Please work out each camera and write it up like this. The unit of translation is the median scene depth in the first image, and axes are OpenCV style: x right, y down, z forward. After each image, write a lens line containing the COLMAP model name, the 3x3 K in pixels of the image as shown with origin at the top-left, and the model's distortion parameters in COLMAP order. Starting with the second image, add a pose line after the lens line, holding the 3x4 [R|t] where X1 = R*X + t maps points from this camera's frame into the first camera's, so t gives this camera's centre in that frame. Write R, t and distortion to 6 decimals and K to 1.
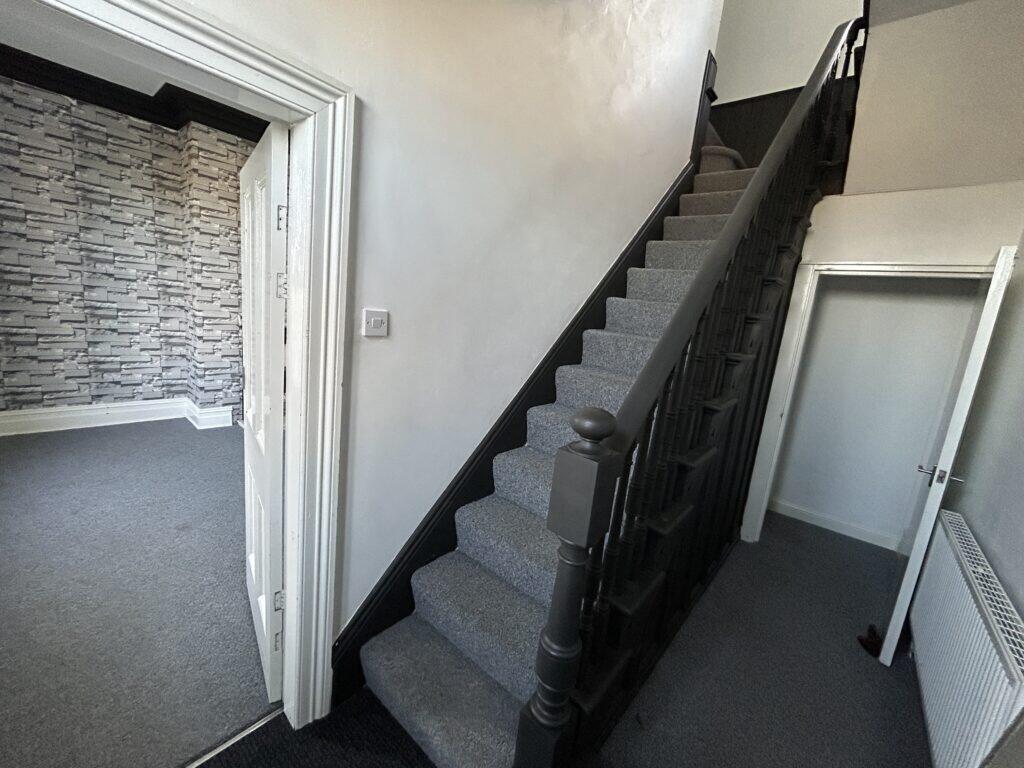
lens RADIAL K [[414.2, 0, 510.7], [0, 414.2, 383.5], [0, 0, 1]] dist [0.000302, -0.002166]
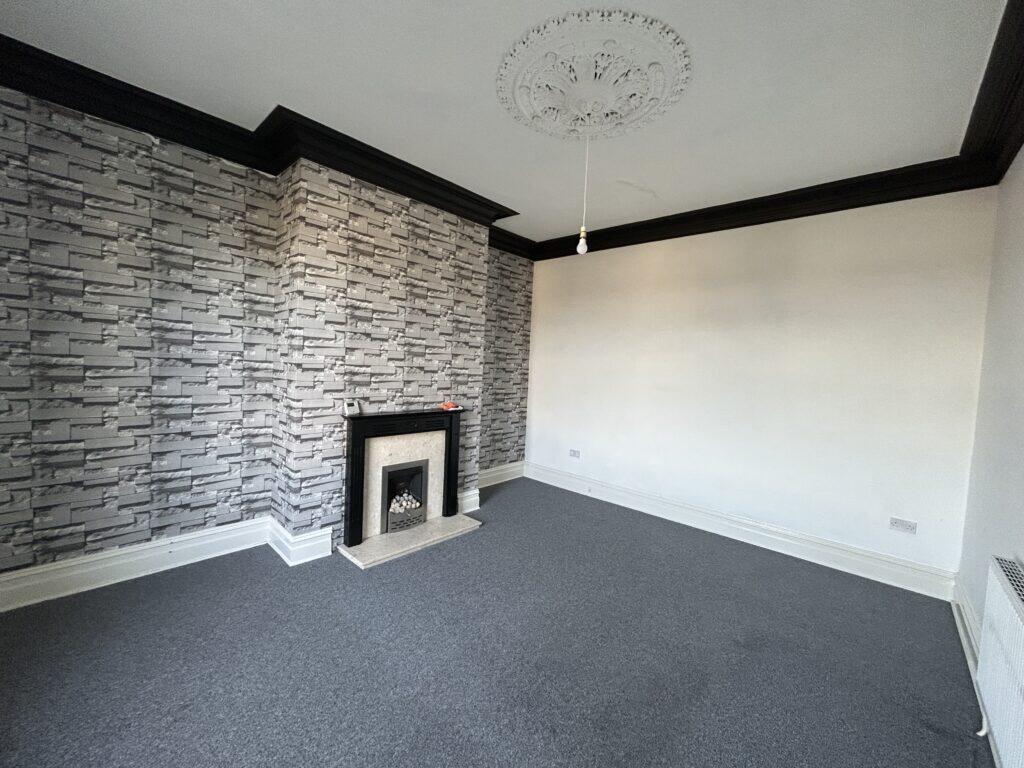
lens RADIAL K [[414.2, 0, 510.7], [0, 414.2, 383.5], [0, 0, 1]] dist [0.000302, -0.002166]
pose [[0.997159, -0.056796, -0.049478, -0.348810], [0.049755, 0.989804, -0.133465, -0.091651], [0.056553, 0.130624, 0.989818, 0.299216]]
